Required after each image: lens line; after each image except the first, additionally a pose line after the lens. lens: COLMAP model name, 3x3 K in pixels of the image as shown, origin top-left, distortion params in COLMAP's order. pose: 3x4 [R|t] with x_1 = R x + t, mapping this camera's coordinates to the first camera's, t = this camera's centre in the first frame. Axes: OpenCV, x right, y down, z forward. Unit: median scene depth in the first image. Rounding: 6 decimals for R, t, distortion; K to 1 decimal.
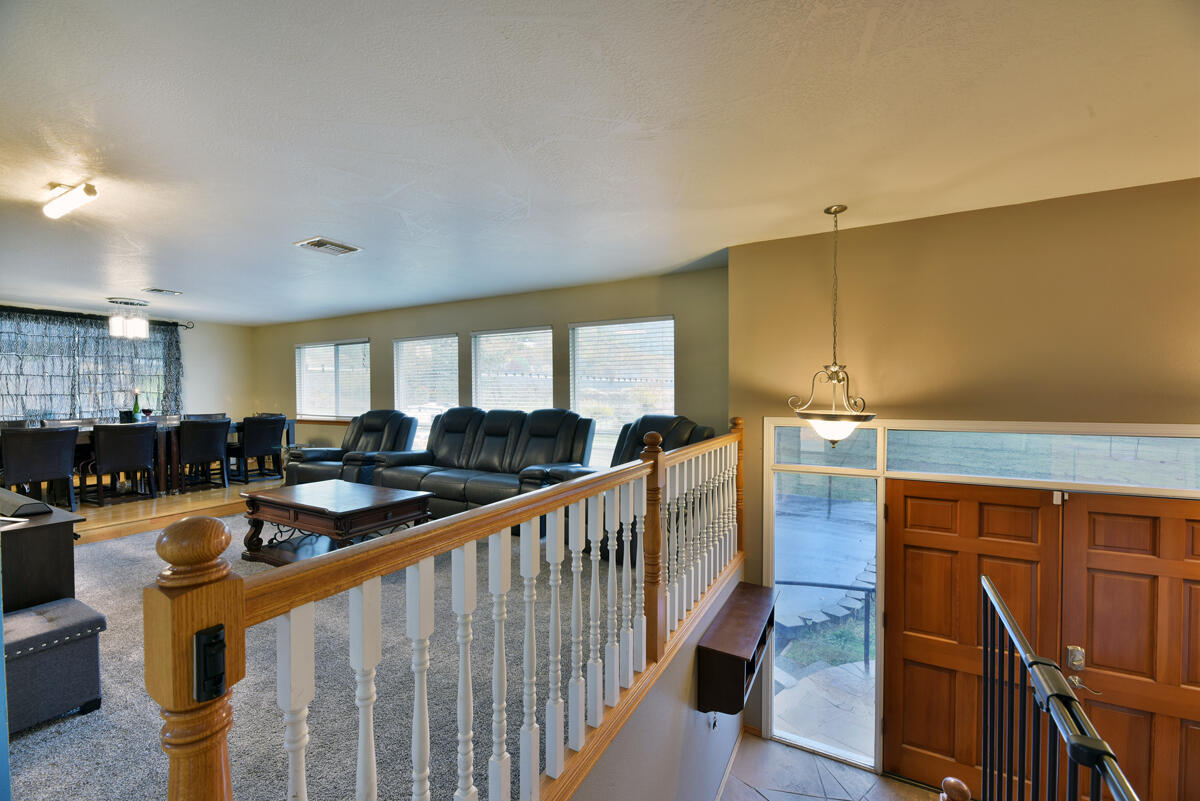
lens RADIAL K [[487.3, 0, 601.3], [0, 487.3, 399.9], [0, 0, 1]] dist [0.002135, -0.004366]
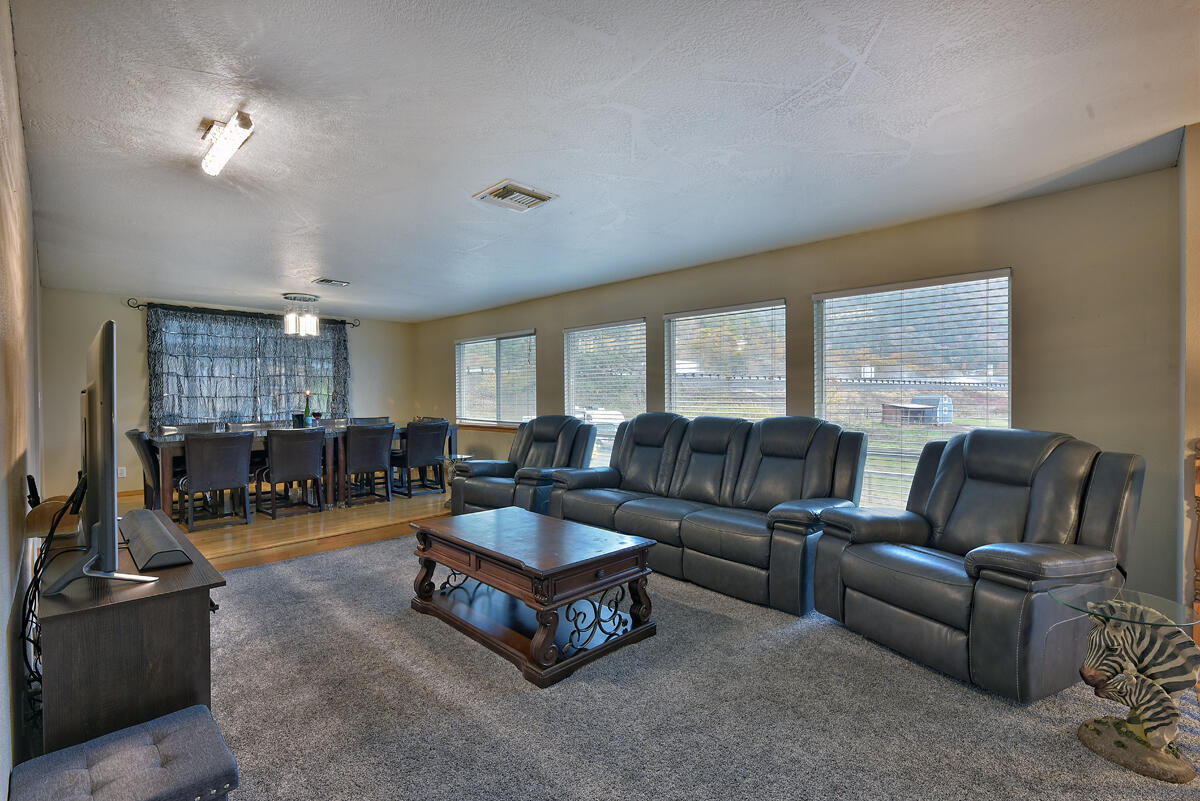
lens RADIAL K [[547.1, 0, 600.4], [0, 547.1, 398.2], [0, 0, 1]] dist [-0.000764, -0.000326]
pose [[0.960892, 0.000292, -0.276923, -0.139216], [-0.002420, 0.999970, -0.007345, -0.001859], [0.276912, 0.007728, 0.960864, 0.163178]]
